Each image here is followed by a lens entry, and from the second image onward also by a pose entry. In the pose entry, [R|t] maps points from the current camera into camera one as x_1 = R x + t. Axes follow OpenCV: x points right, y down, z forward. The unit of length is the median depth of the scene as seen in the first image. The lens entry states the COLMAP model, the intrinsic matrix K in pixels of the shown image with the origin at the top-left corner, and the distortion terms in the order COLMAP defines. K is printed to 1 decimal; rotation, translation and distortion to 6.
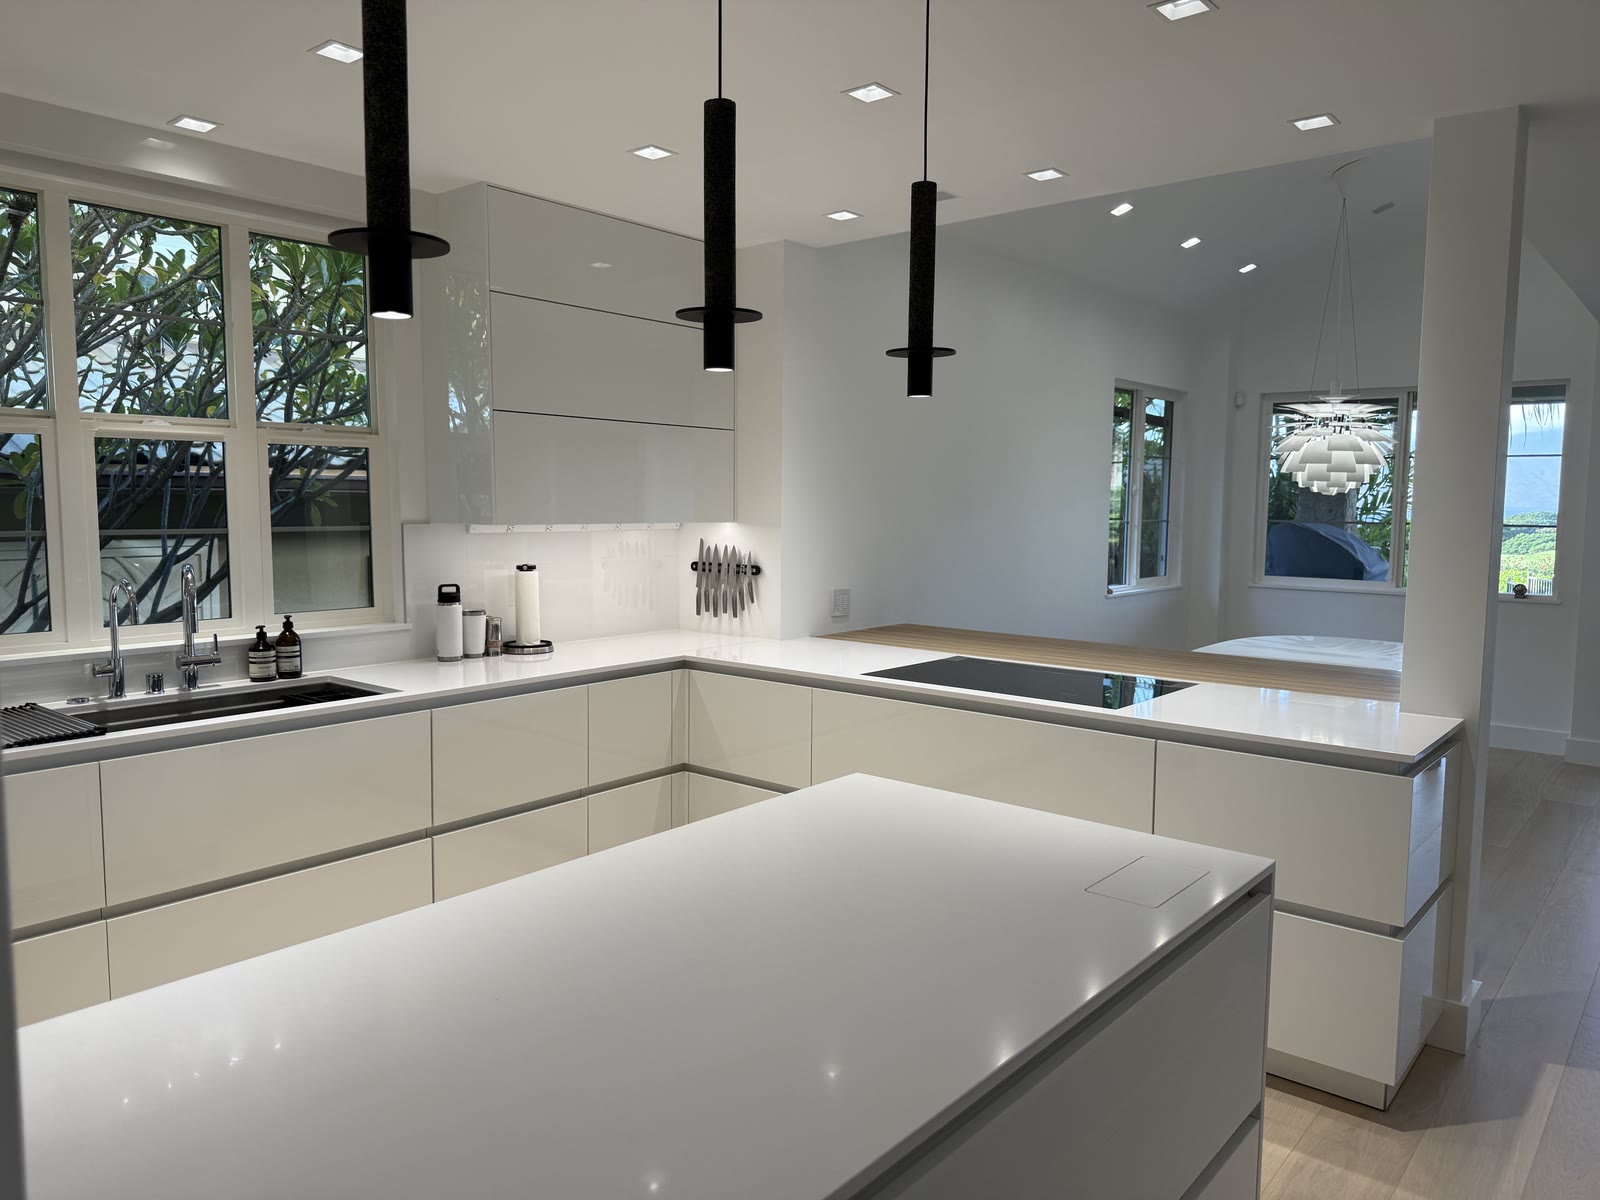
lens RADIAL K [[1097.0, 0, 800.0], [0, 1097.0, 600.0], [0, 0, 1]] dist [0.004589, 0.002534]
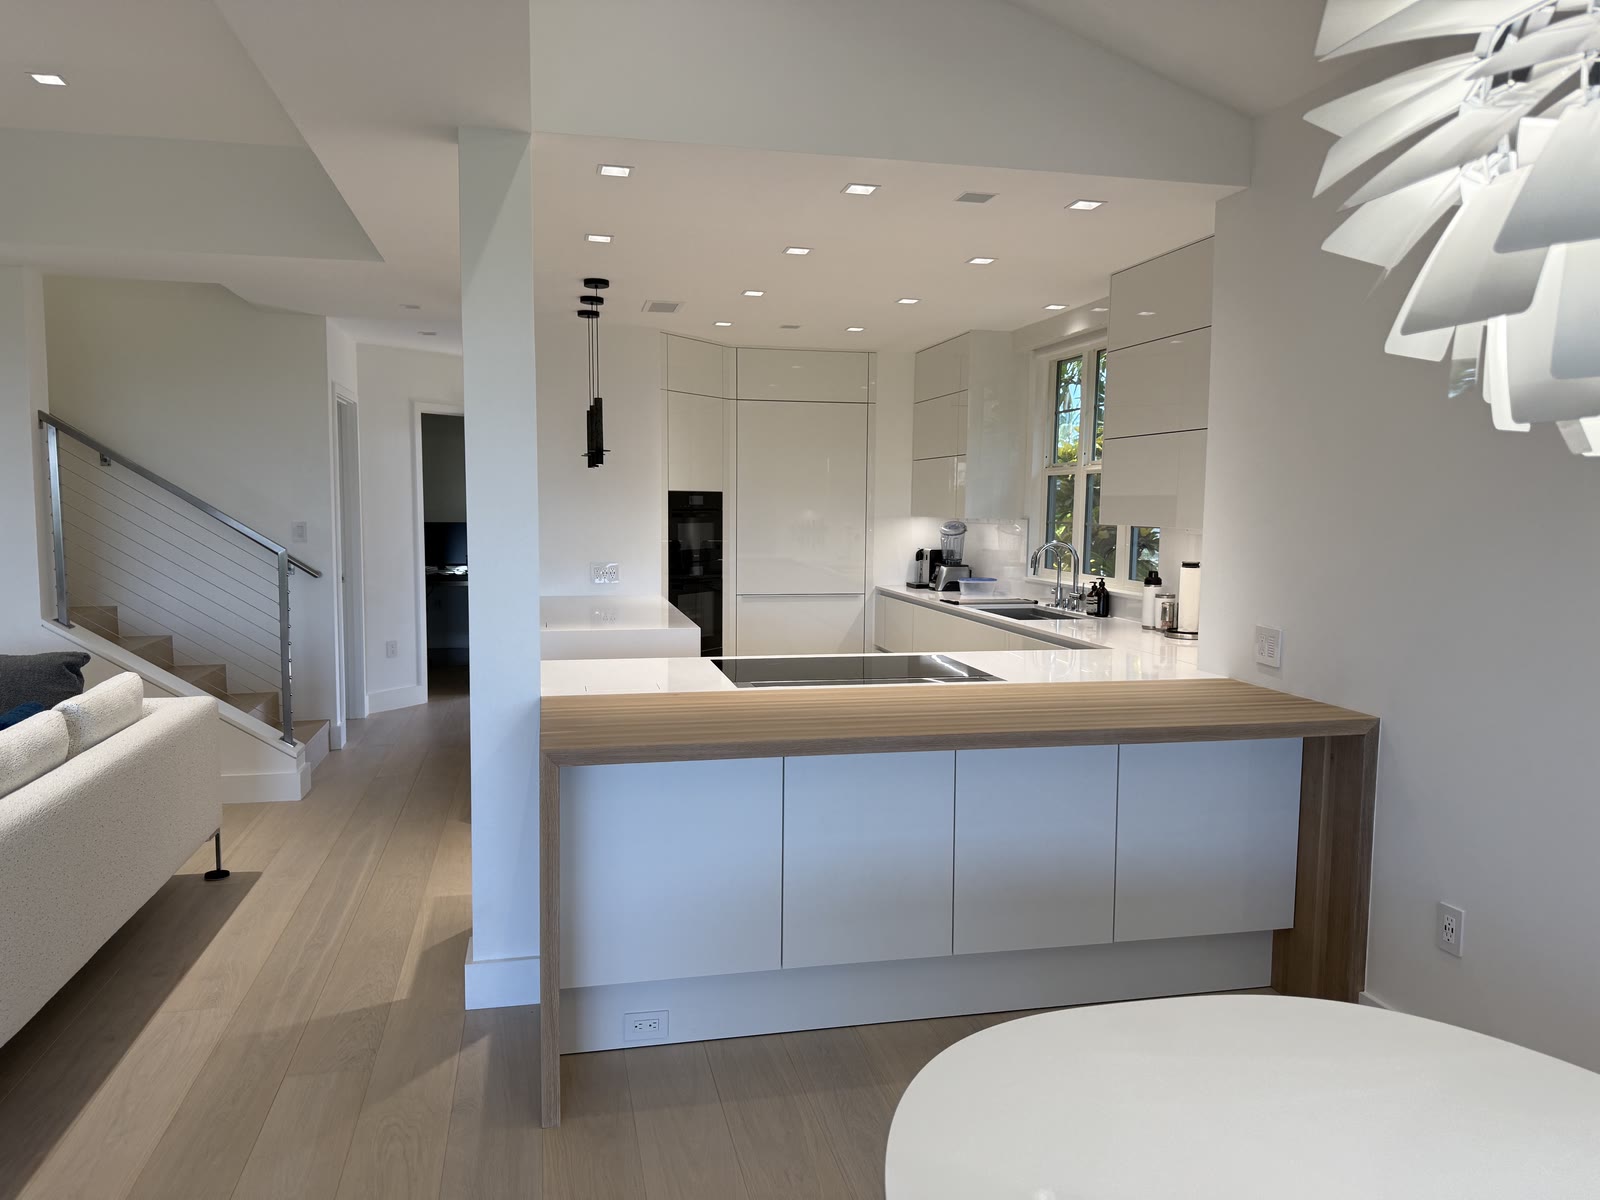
lens RADIAL K [[1144.2, 0, 800.0], [0, 1144.2, 600.0], [0, 0, 1]] dist [0.004466, 0.002259]
pose [[-0.598293, 0.059716, -0.799049, 1.183004], [-0.084763, 0.986907, 0.137222, -0.152000], [0.796781, 0.149829, -0.585398, 1.705652]]
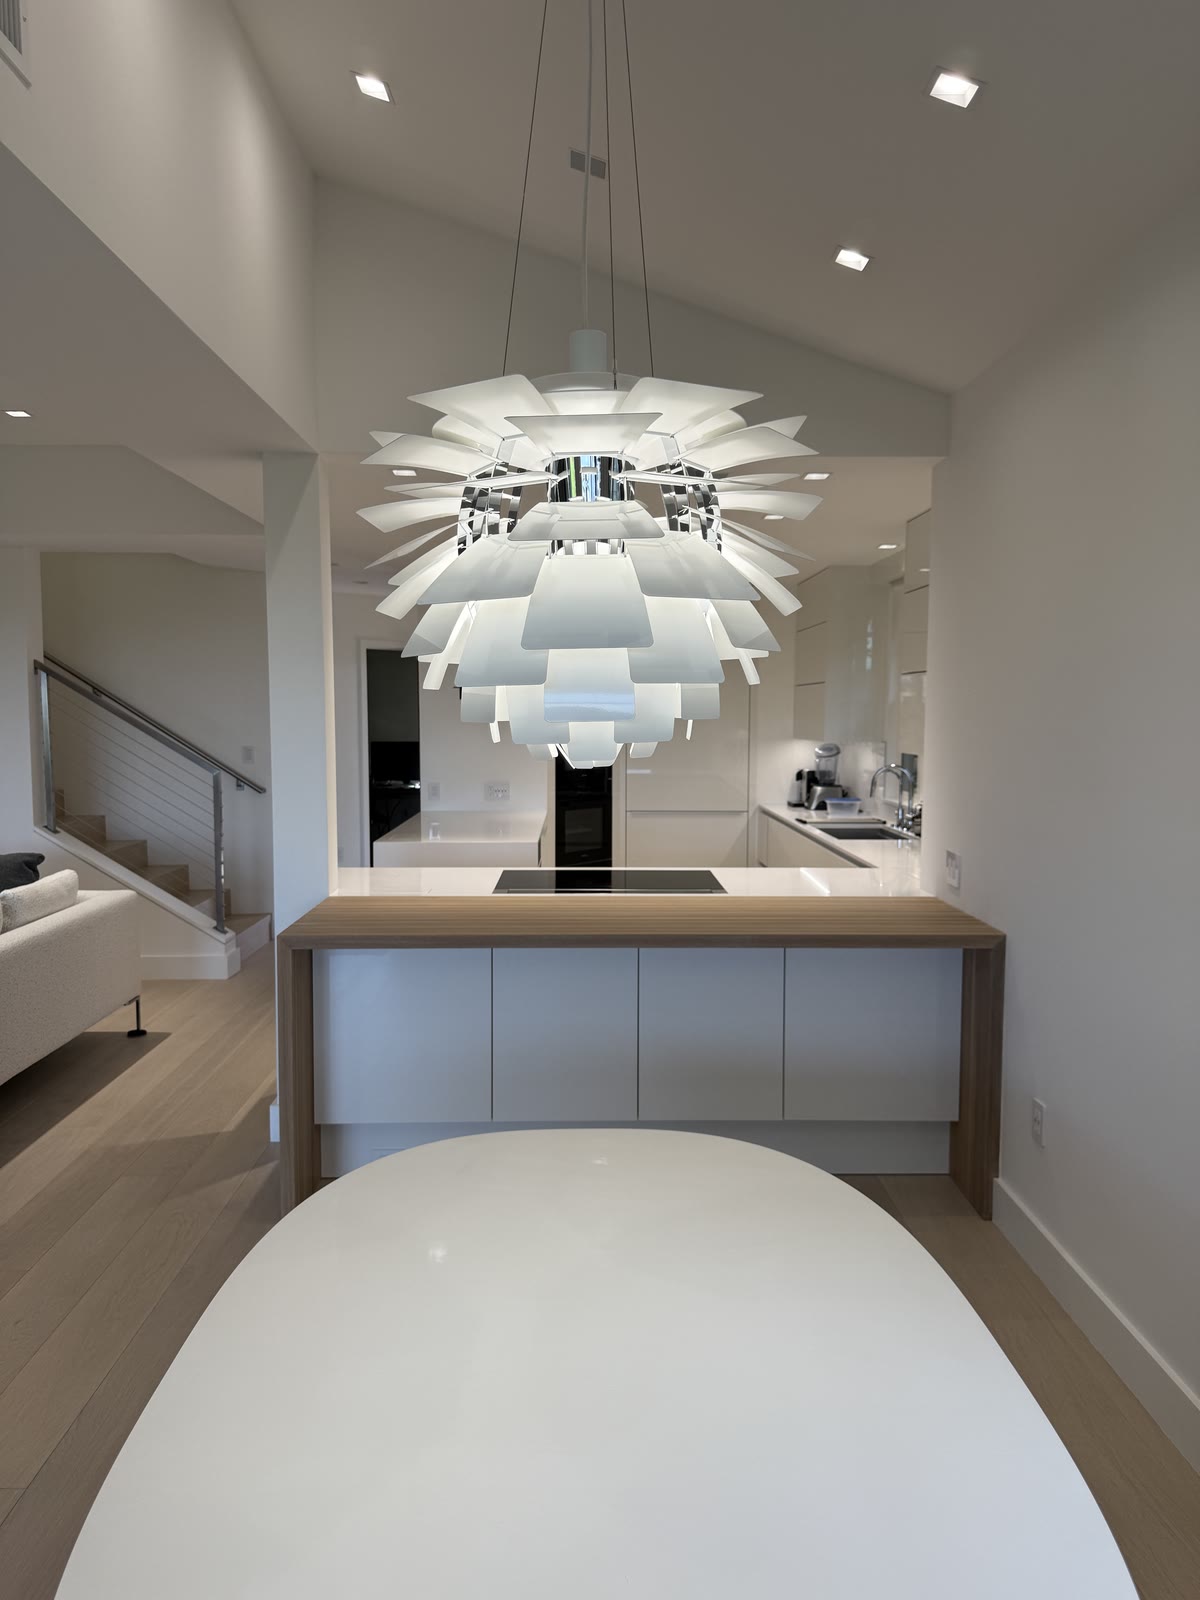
lens RADIAL K [[1144.2, 0, 600.0], [0, 1144.2, 800.0], [0, 0, 1]] dist [0.004466, 0.002259]
pose [[-0.744081, 0.045984, -0.666505, 1.136202], [-0.067799, 0.987281, 0.143806, -0.217588], [0.664640, 0.152192, -0.731499, 2.053927]]
